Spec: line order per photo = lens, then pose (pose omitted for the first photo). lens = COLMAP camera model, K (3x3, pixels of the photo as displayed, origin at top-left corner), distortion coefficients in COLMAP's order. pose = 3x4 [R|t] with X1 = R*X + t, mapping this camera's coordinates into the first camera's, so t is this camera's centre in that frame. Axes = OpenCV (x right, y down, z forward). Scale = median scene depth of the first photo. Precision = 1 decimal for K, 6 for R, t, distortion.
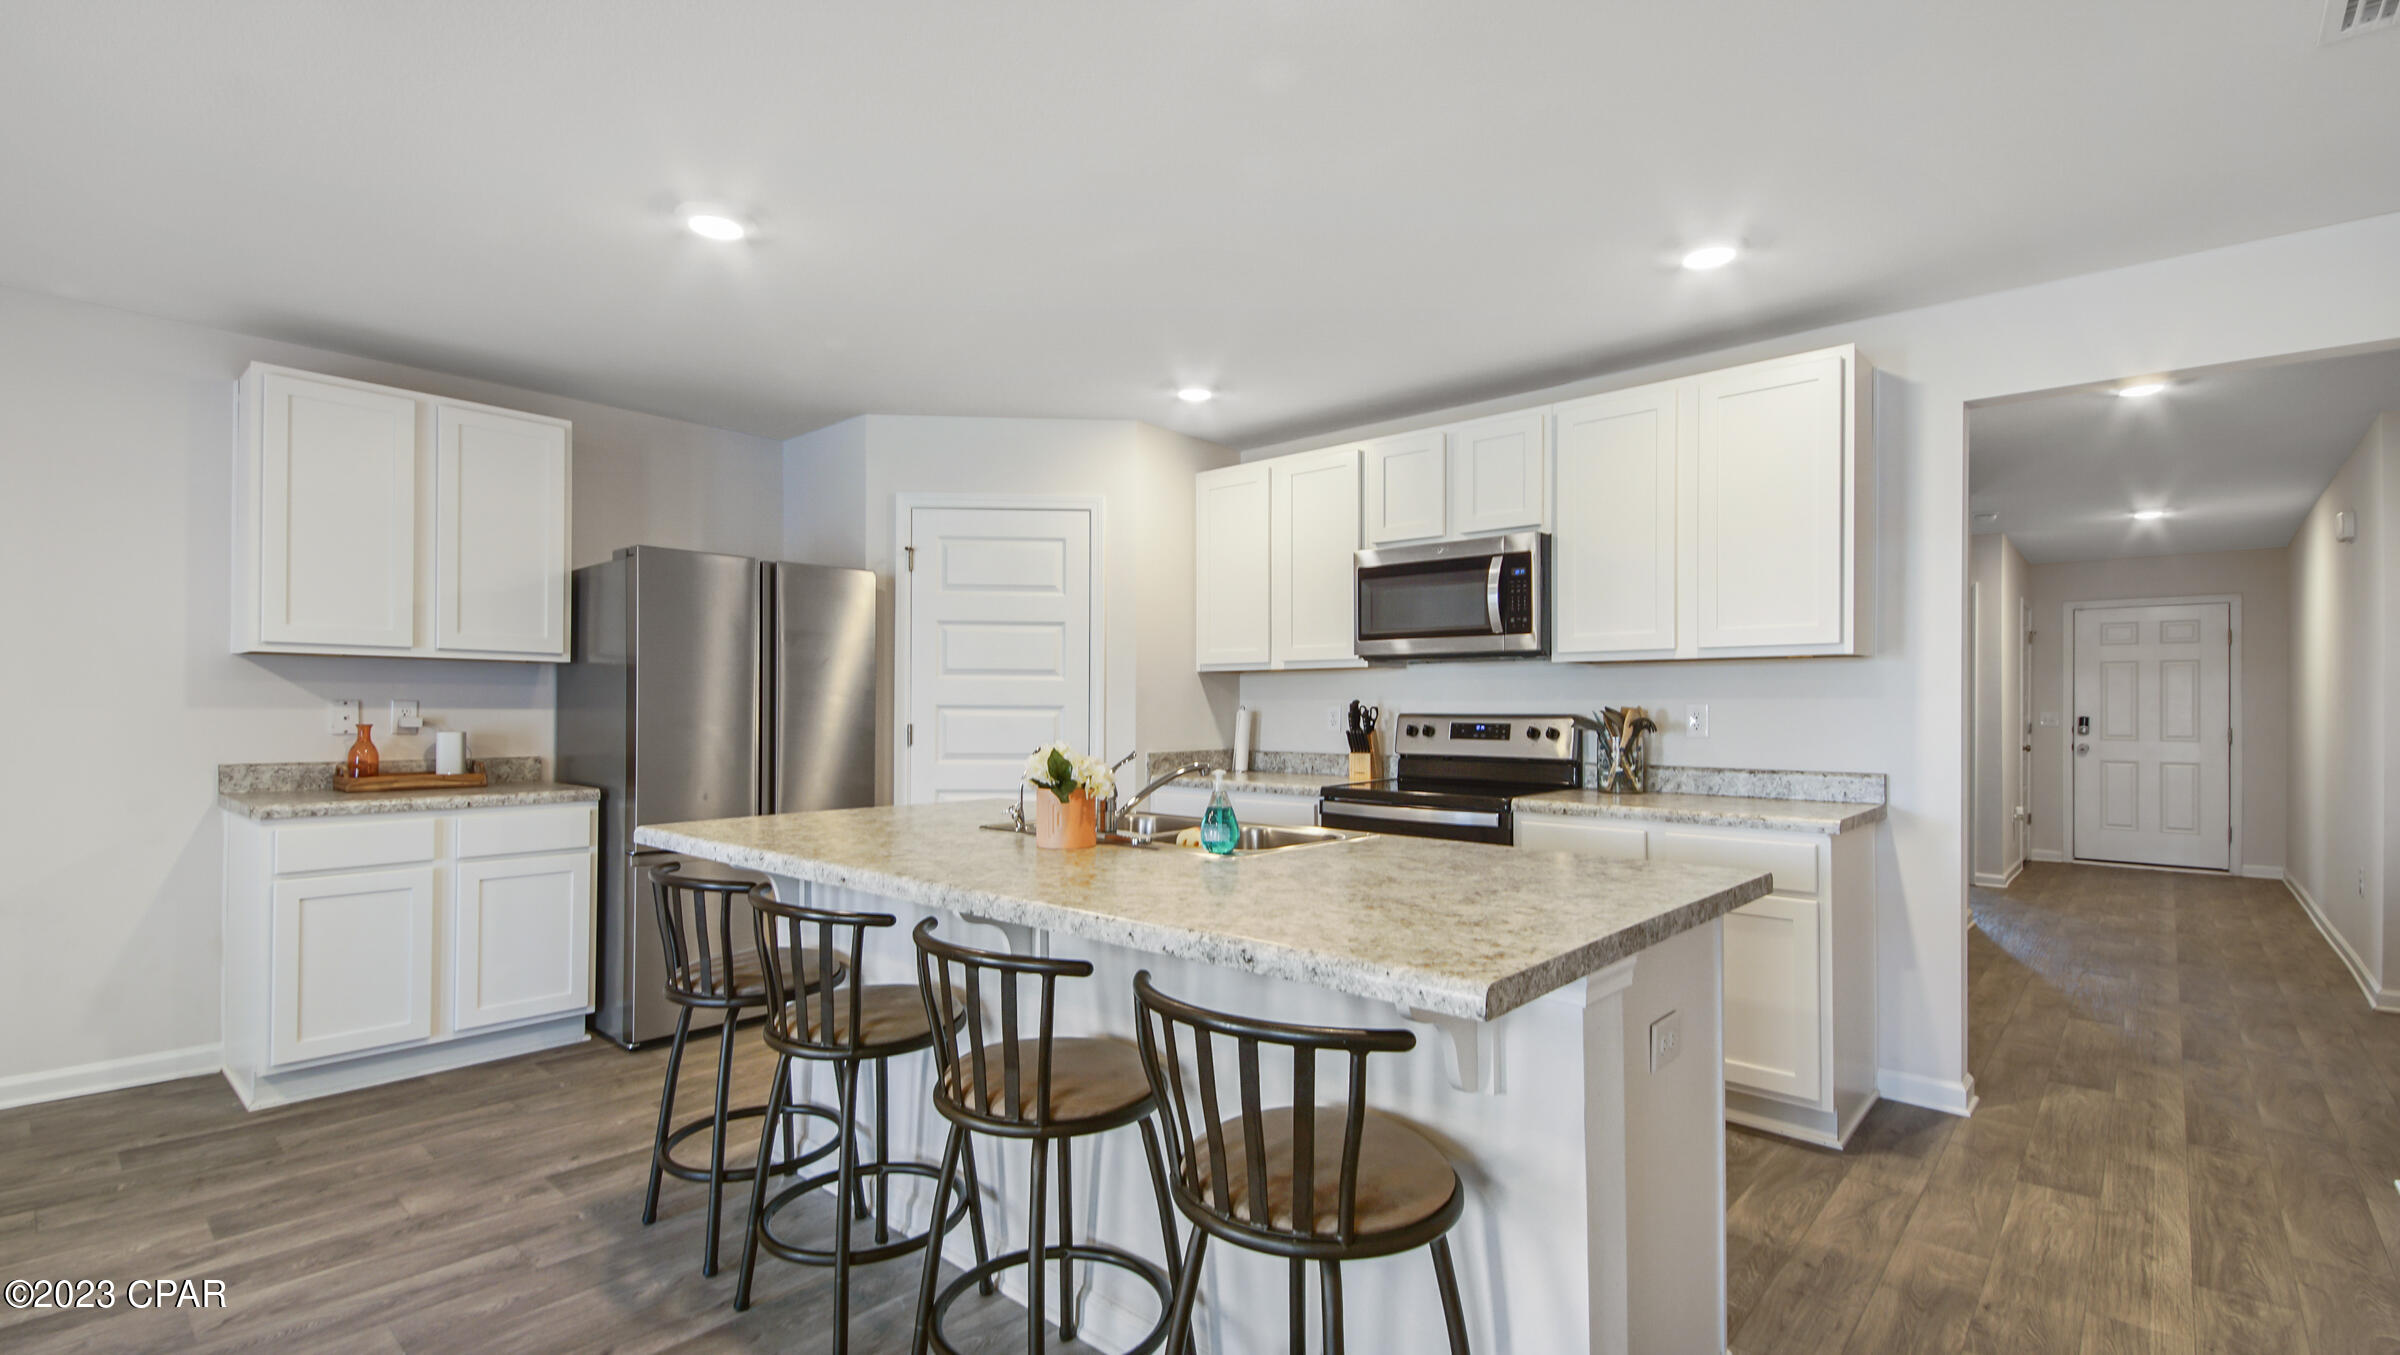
lens RADIAL K [[1065.0, 0, 1196.9], [0, 1065.0, 707.6], [0, 0, 1]] dist [0.044870, -0.023941]
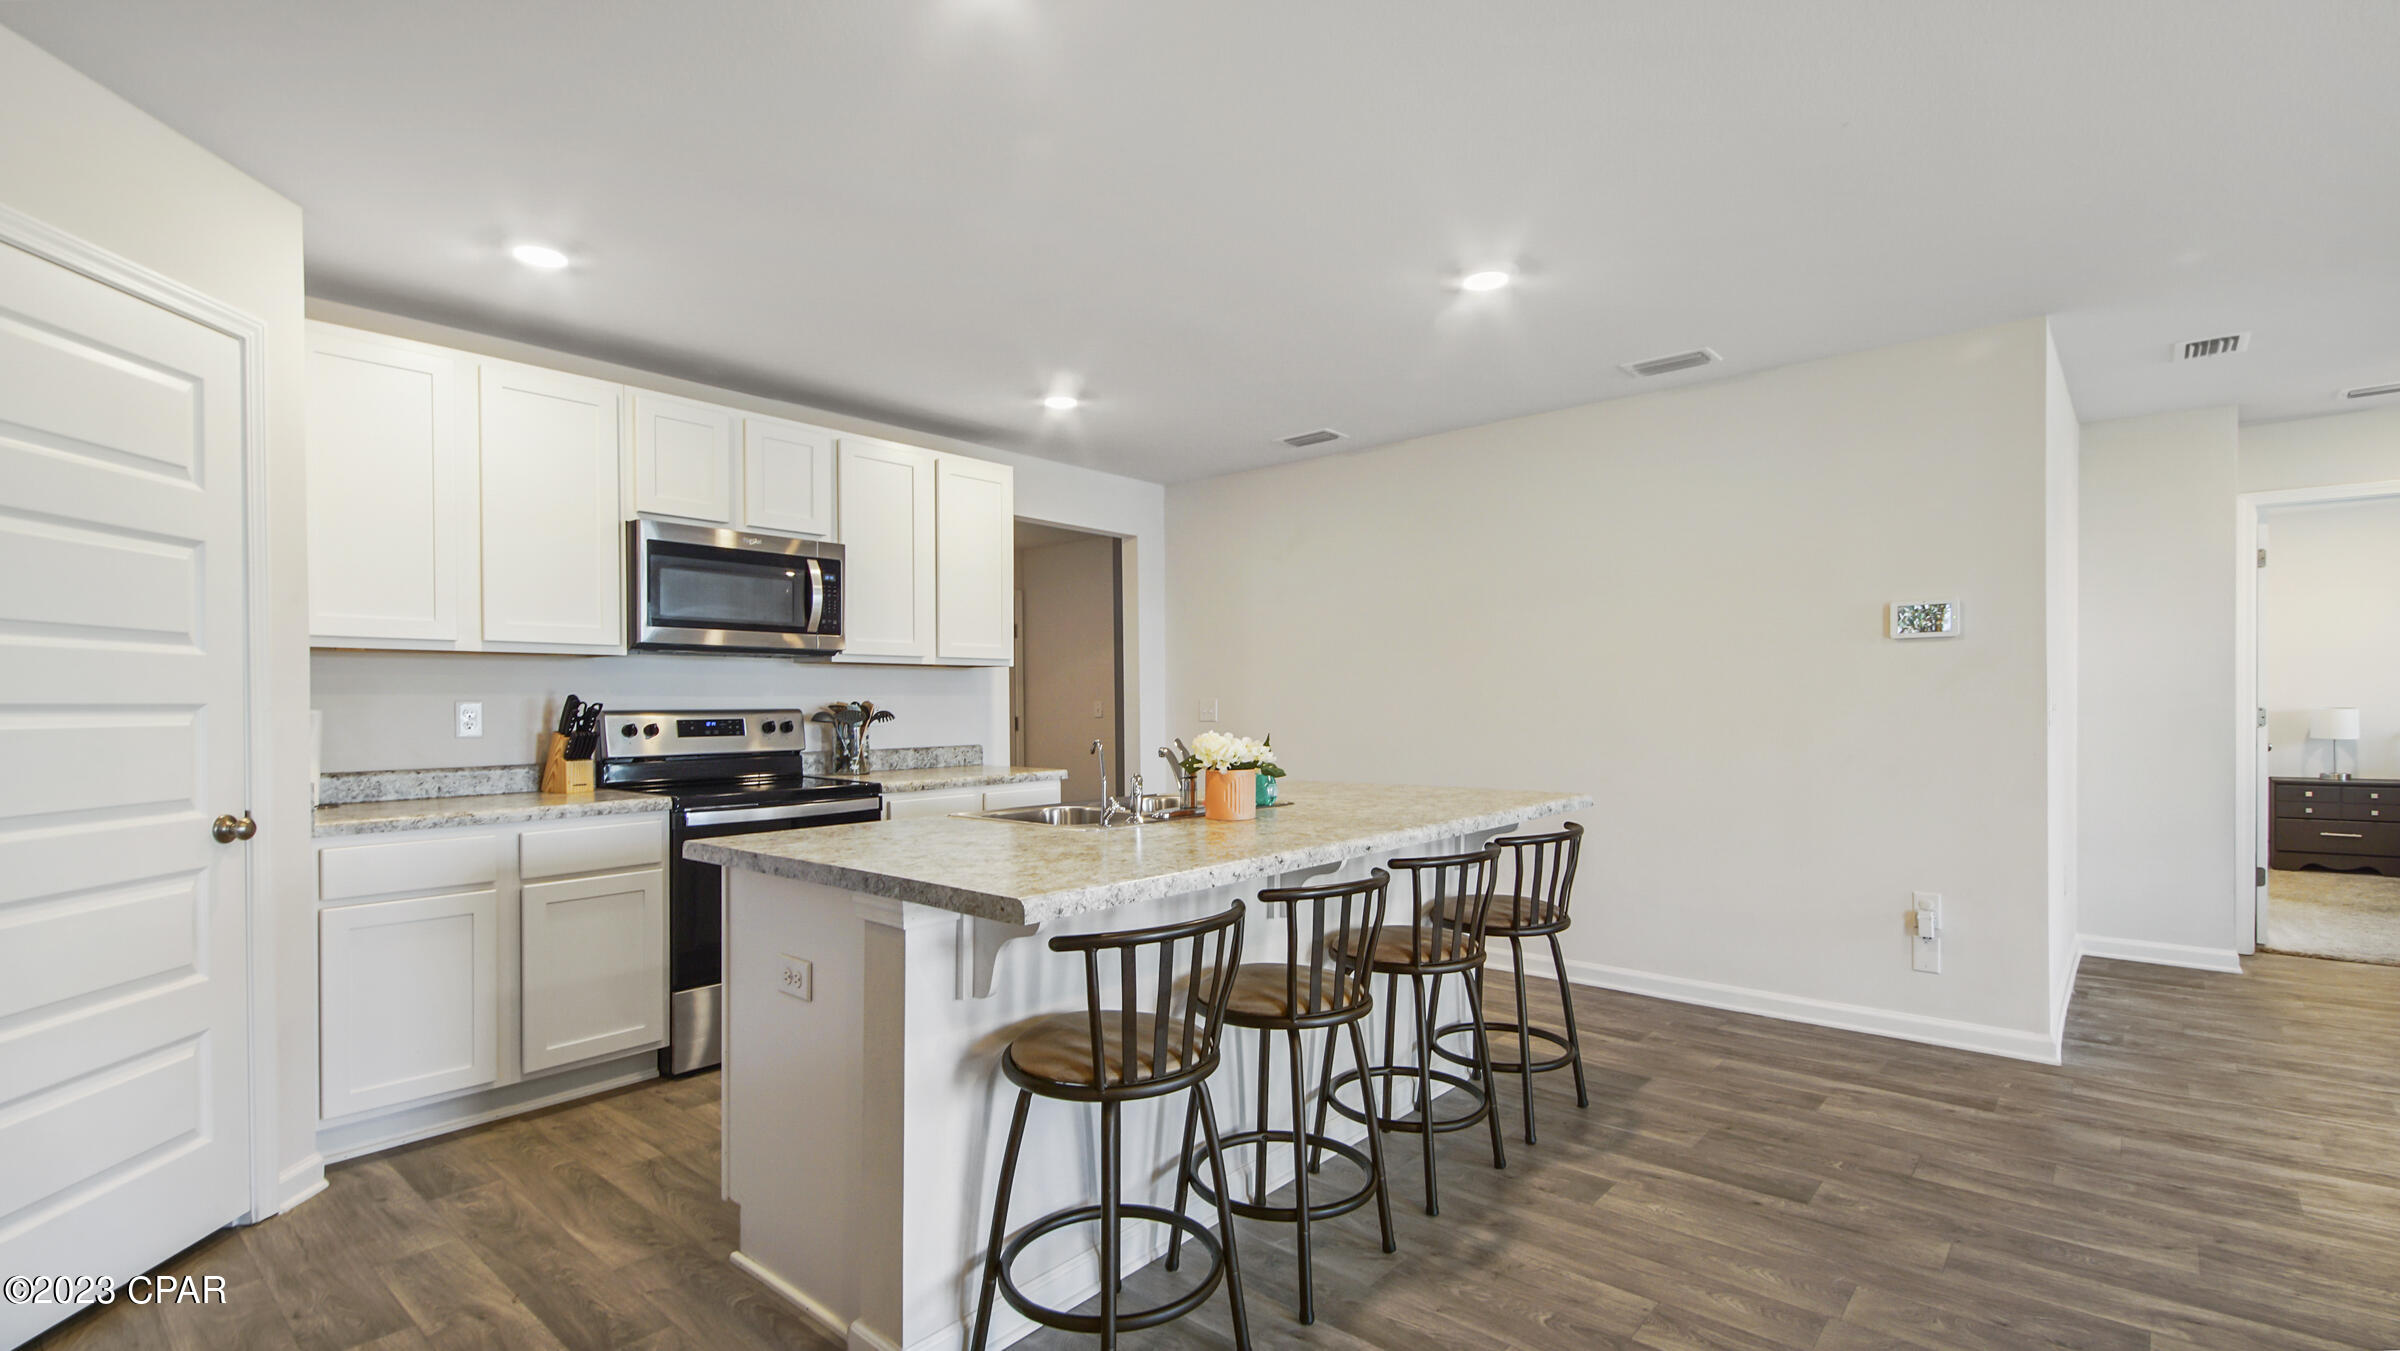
lens RADIAL K [[1081.9, 0, 1192.3], [0, 1081.9, 722.5], [0, 0, 1]] dist [0.007751, -0.000239]
pose [[-0.009952, -0.021804, 0.999713, -0.783659], [0.005408, 0.999746, 0.021859, -0.001727], [-0.999936, 0.005624, -0.009832, 0.629272]]
